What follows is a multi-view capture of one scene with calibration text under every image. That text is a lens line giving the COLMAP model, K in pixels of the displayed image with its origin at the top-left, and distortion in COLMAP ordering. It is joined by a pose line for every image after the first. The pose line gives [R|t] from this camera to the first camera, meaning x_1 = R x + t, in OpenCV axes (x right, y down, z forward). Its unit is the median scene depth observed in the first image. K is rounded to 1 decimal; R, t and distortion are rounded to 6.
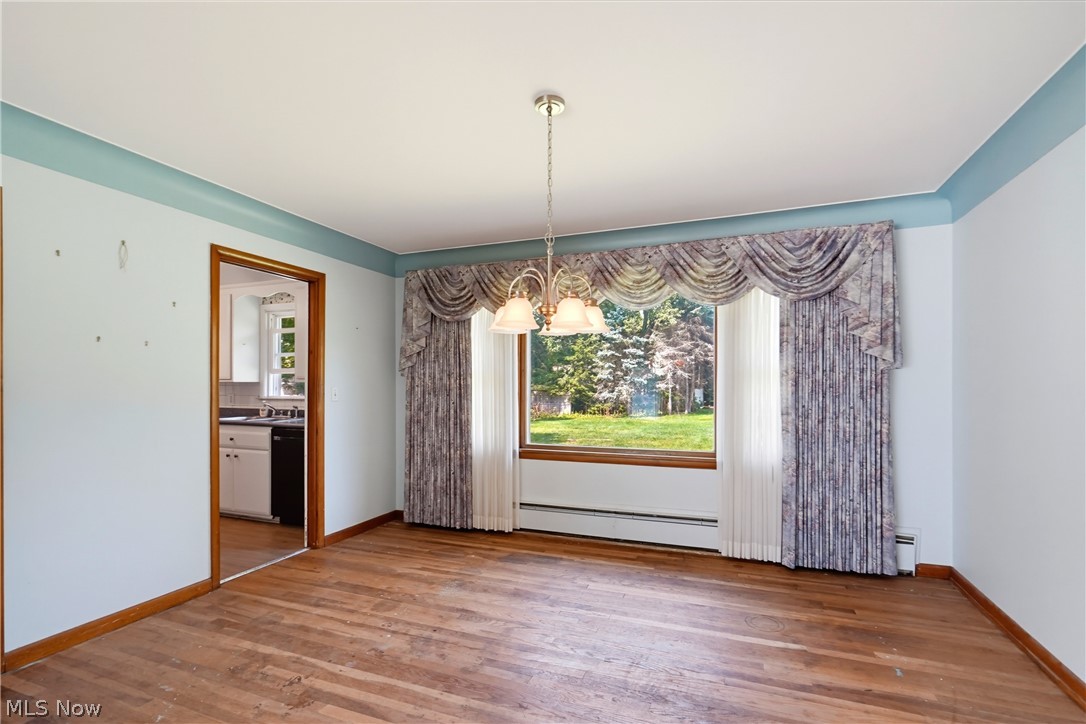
lens RADIAL K [[497.9, 0, 541.6], [0, 497.9, 386.8], [0, 0, 1]] dist [-0.000211, 0.001338]
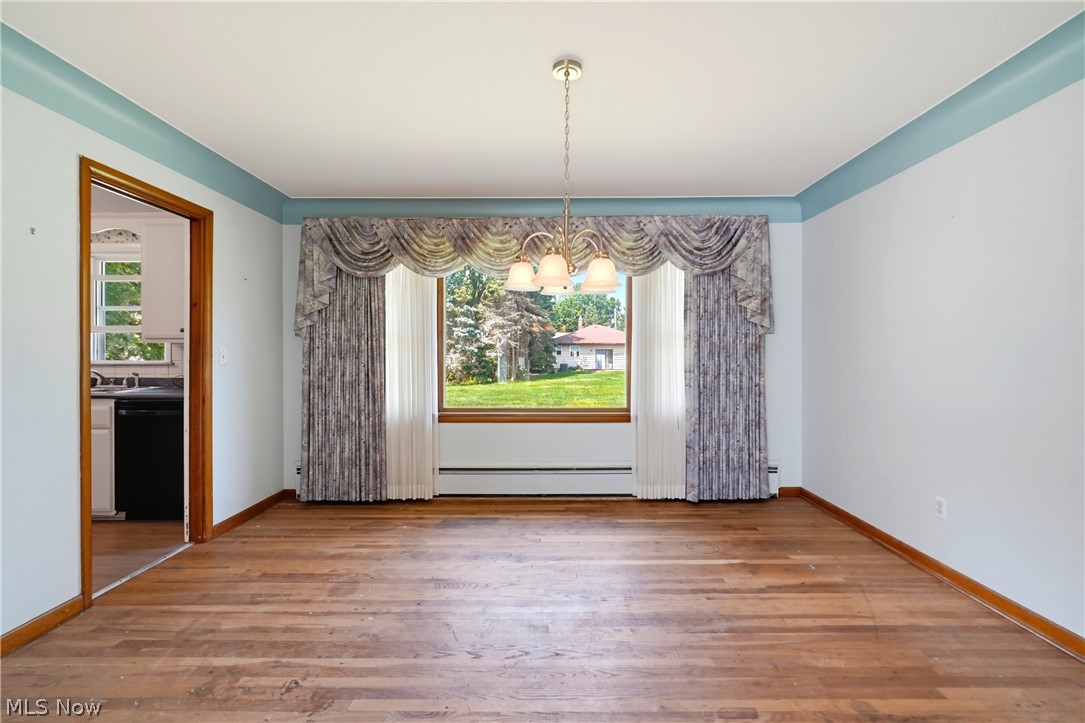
lens RADIAL K [[491.7, 0, 541.7], [0, 491.7, 358.1], [0, 0, 1]] dist [-0.002051, 0.000937]
pose [[0.934489, -0.002507, 0.355983, -0.234569], [0.000886, 0.999988, 0.004718, 0.016320], [-0.355990, -0.004093, 0.934481, 0.039822]]
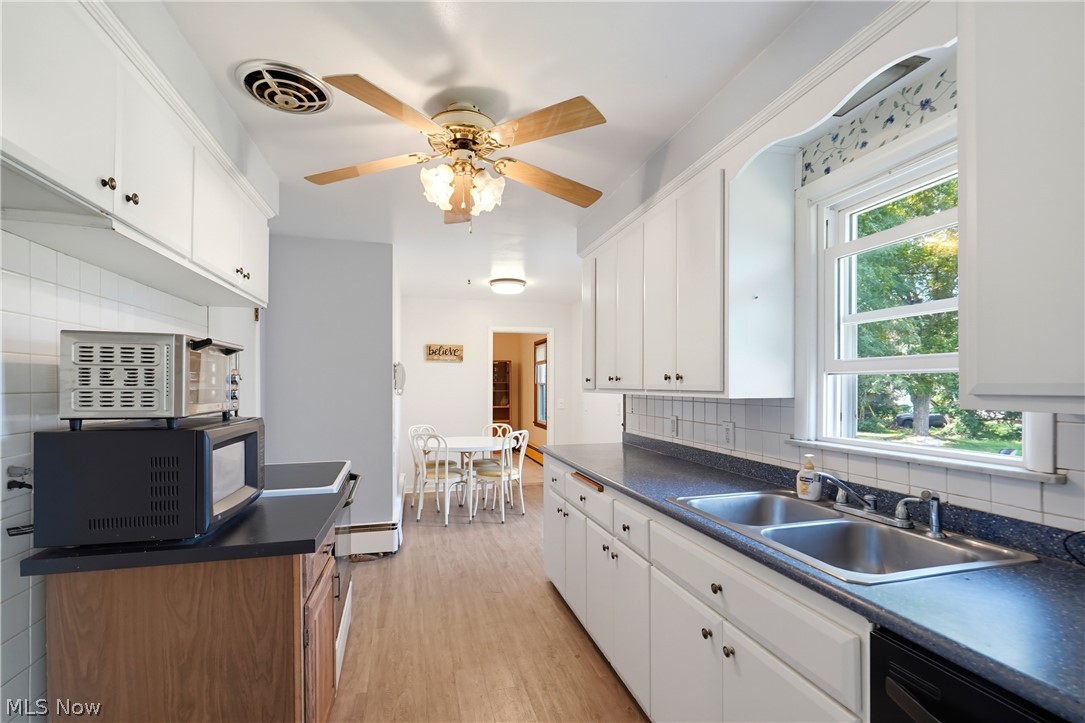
lens RADIAL K [[499.1, 0, 539.7], [0, 499.1, 380.5], [0, 0, 1]] dist [-0.001466, 0.001354]
pose [[0.580678, -0.005506, -0.814114, -0.565063], [-0.003229, 0.999954, -0.009066, -0.027468], [0.814127, 0.007893, 0.580634, 0.951153]]
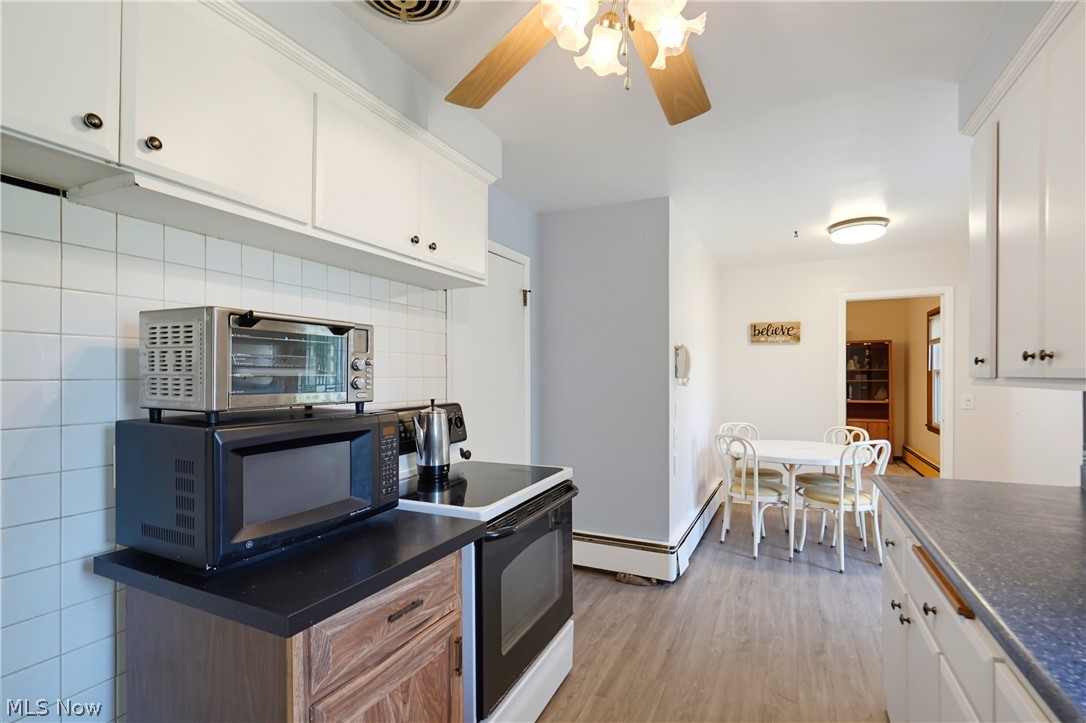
lens RADIAL K [[500.1, 0, 552.2], [0, 500.1, 374.5], [0, 0, 1]] dist [-0.000734, 0.000166]
pose [[-0.072276, 0.001871, -0.997383, -0.731439], [-0.000016, 0.999998, 0.001877, -0.024908], [0.997385, 0.000151, -0.072276, 1.156208]]
